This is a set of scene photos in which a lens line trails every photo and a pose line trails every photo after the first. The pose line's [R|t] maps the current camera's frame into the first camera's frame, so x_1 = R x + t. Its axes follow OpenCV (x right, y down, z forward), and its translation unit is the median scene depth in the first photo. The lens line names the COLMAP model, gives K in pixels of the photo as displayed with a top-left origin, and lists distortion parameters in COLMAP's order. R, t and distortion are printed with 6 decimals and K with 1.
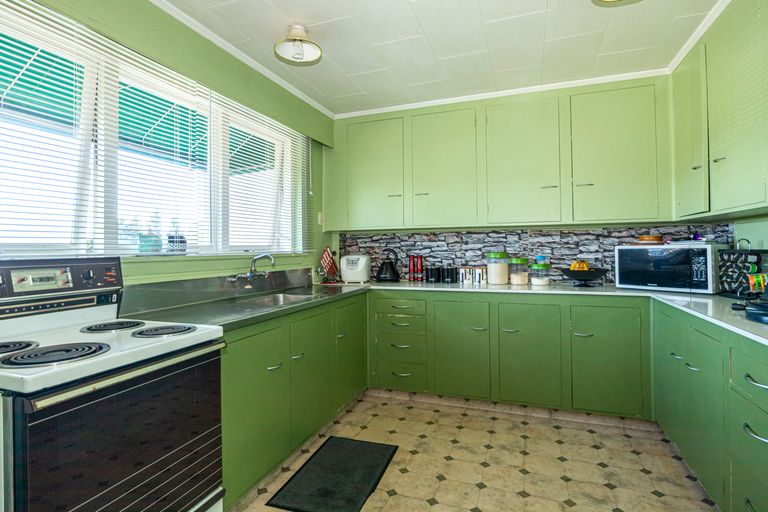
lens RADIAL K [[386.5, 0, 384.5], [0, 386.5, 247.6], [0, 0, 1]] dist [-0.017453, 0.001638]
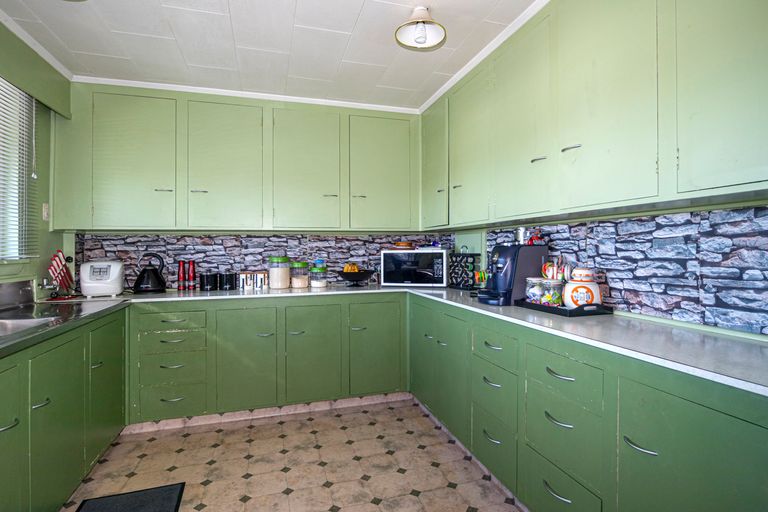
lens RADIAL K [[386.5, 0, 384.4], [0, 386.5, 255.9], [0, 0, 1]] dist [-0.017453, 0.001638]
pose [[0.798316, -0.005511, 0.602213, -0.102554], [-0.000482, 0.999952, 0.009790, 0.000400], [-0.602238, -0.008105, 0.798275, 0.043238]]
